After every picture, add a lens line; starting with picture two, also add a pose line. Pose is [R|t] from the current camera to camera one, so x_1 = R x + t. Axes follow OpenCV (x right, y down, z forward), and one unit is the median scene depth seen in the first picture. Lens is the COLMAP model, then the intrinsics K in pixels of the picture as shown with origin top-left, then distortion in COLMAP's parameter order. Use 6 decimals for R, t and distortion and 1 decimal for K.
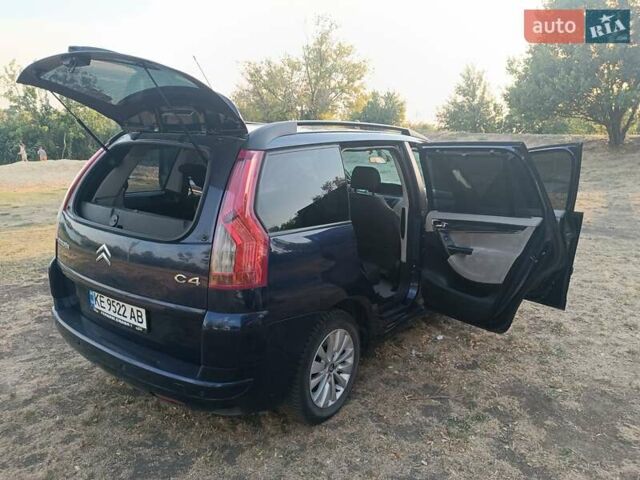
lens RADIAL K [[461.7, 0, 318.8], [0, 461.7, 238.9], [0, 0, 1]] dist [0.006892, 0.000003]
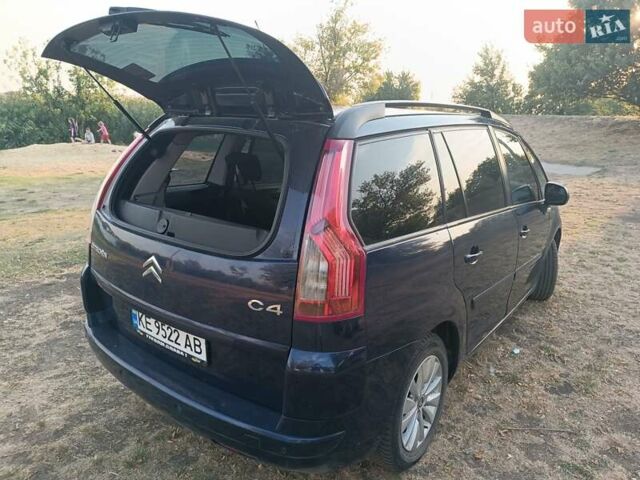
lens RADIAL K [[461.7, 0, 317.3], [0, 461.7, 236.7], [0, 0, 1]] dist [0.006892, 0.000003]
pose [[0.999722, 0.004139, -0.023209, -0.130416], [-0.003363, 0.999438, 0.033357, -0.041807], [0.023334, -0.033269, 0.999174, 0.163936]]
